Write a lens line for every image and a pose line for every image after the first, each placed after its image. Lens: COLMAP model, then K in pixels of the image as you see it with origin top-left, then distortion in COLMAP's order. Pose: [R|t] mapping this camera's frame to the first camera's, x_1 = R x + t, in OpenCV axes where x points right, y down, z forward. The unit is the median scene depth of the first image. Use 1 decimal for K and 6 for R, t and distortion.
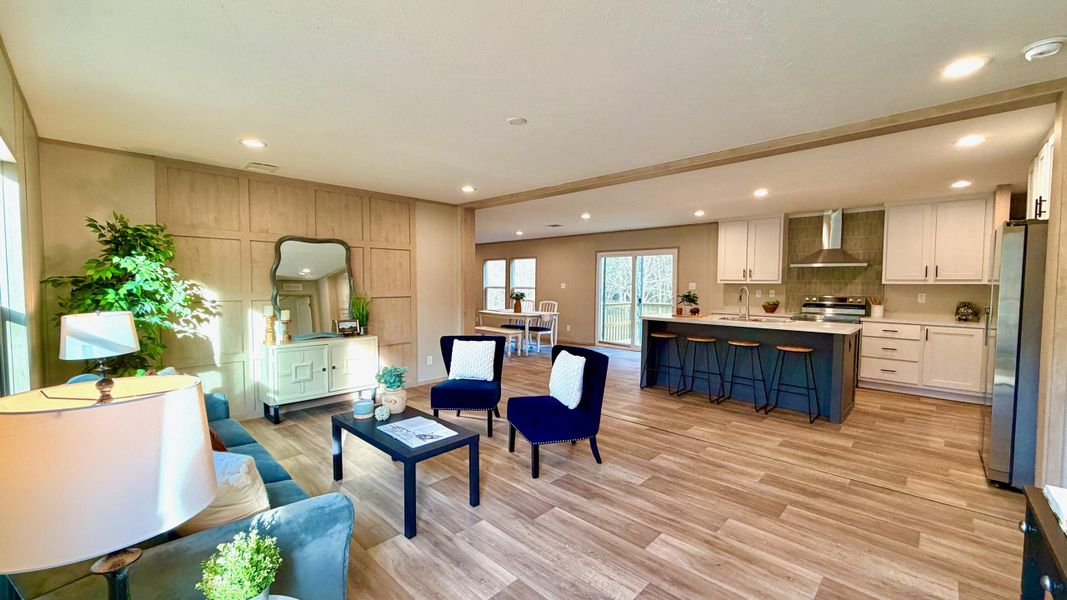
lens RADIAL K [[423.6, 0, 530.2], [0, 423.6, 300.1], [0, 0, 1]] dist [0.001041, 0.000192]
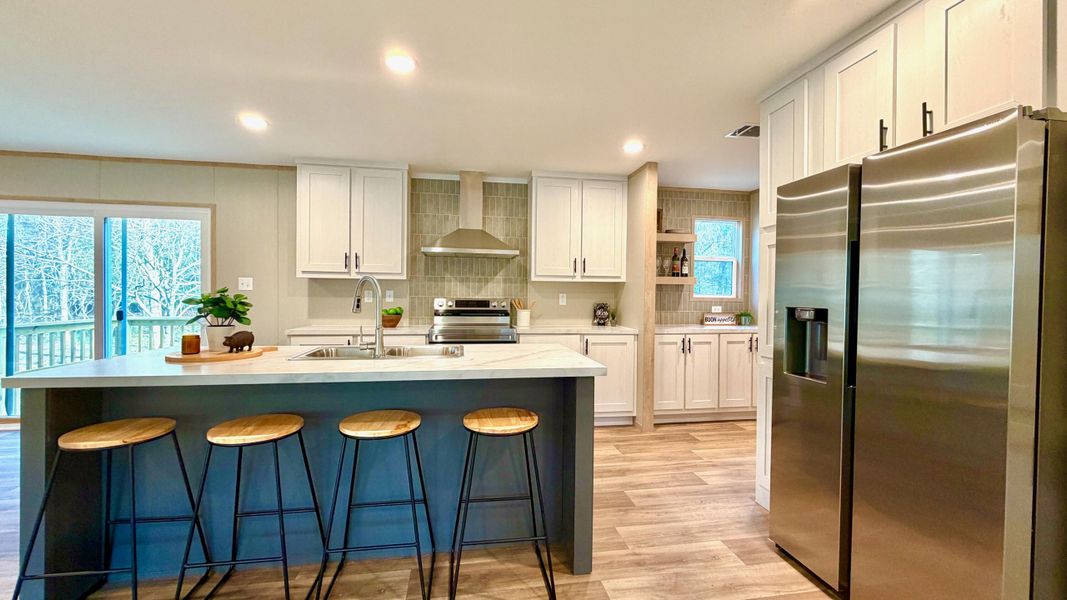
lens RADIAL K [[423.6, 0, 530.2], [0, 423.6, 300.1], [0, 0, 1]] dist [0.001041, 0.000192]
pose [[0.597215, -0.011931, 0.801993, 0.232495], [0.028054, 0.999588, -0.006020, -0.000494], [-0.801591, 0.026094, 0.597303, 0.549207]]
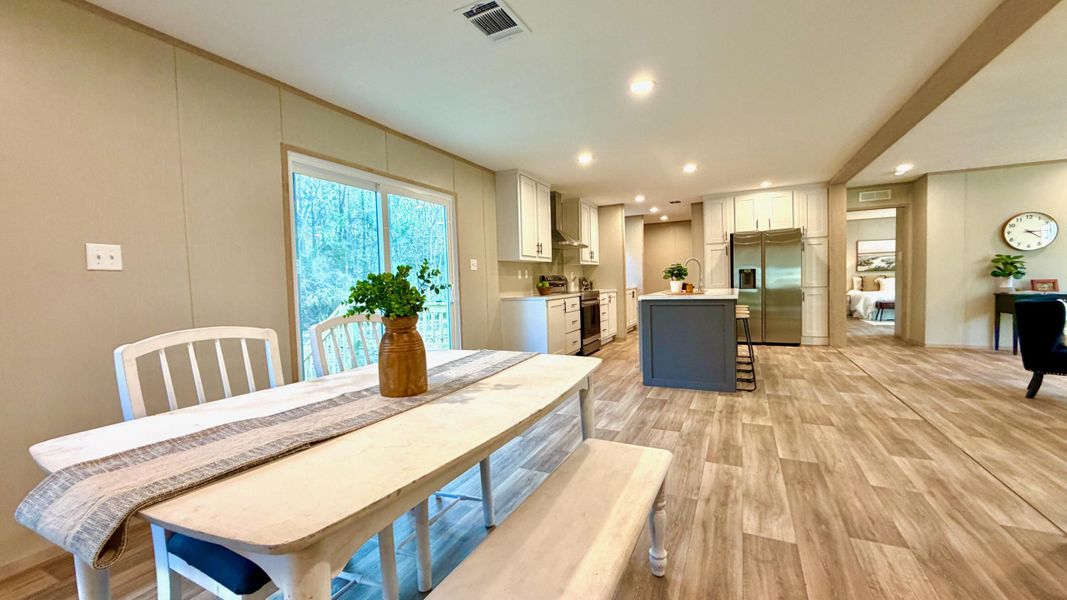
lens RADIAL K [[423.6, 0, 530.2], [0, 423.6, 300.1], [0, 0, 1]] dist [0.001041, 0.000192]
pose [[-0.303591, -0.039852, 0.951969, -0.289595], [0.069539, 0.995534, 0.063853, -0.021492], [-0.950262, 0.085584, -0.299463, 1.473164]]
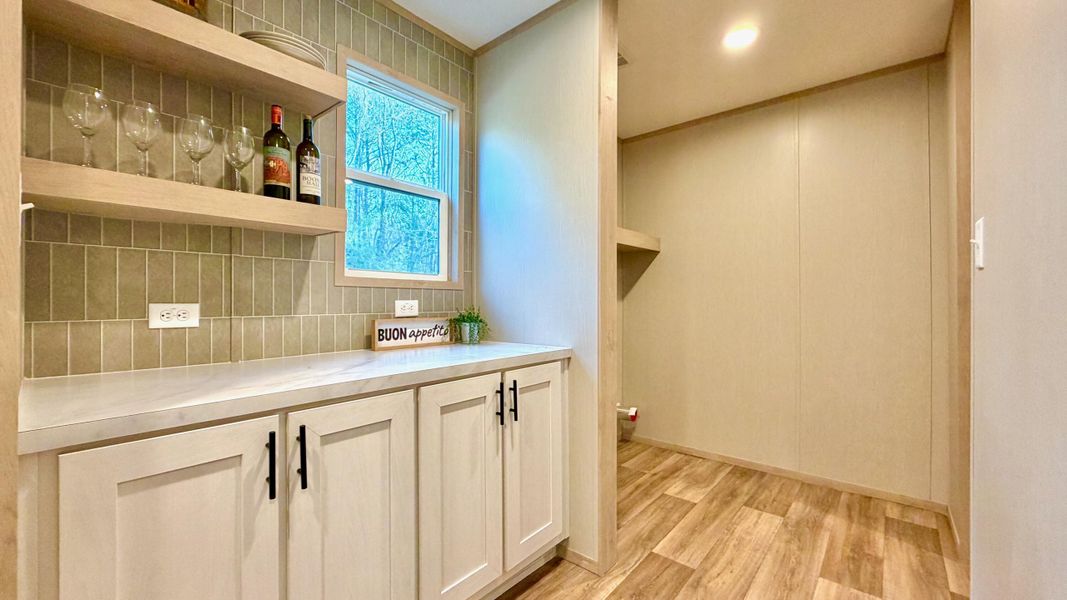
lens RADIAL K [[423.6, 0, 530.2], [0, 423.6, 300.1], [0, 0, 1]] dist [0.001041, 0.000192]
pose [[-0.063139, -0.006262, 0.997985, 0.772960], [0.037870, 0.999245, 0.008666, 0.017687], [-0.997286, 0.038341, -0.062854, 0.675640]]
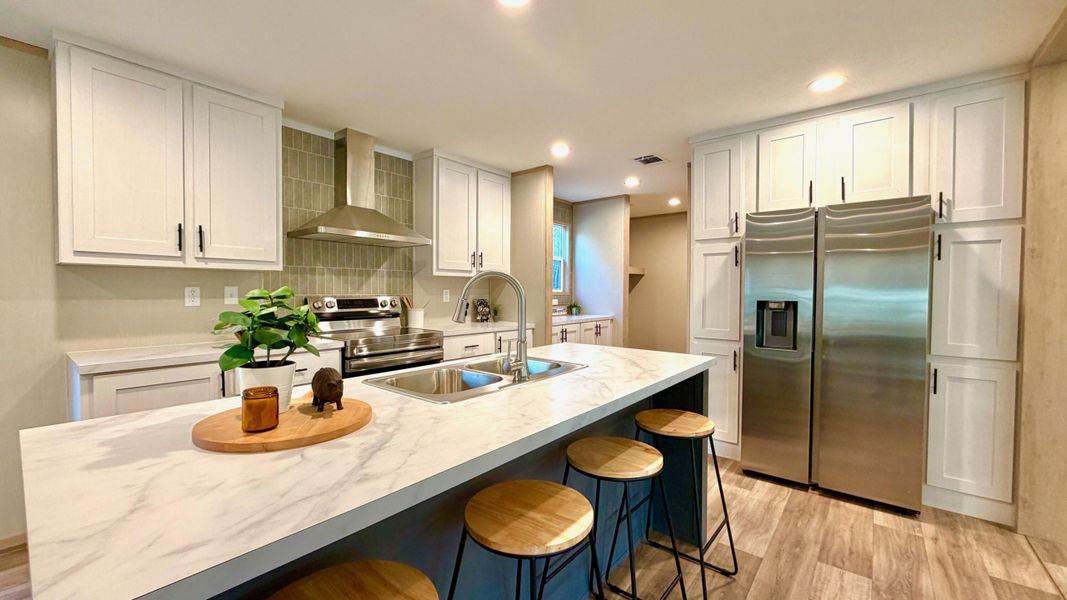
lens RADIAL K [[423.6, 0, 530.2], [0, 423.6, 300.1], [0, 0, 1]] dist [0.001041, 0.000192]
pose [[-0.084573, -0.033950, 0.995839, 0.173367], [0.036021, 0.998662, 0.037105, -0.018804], [-0.995766, 0.039010, -0.083237, 0.884920]]
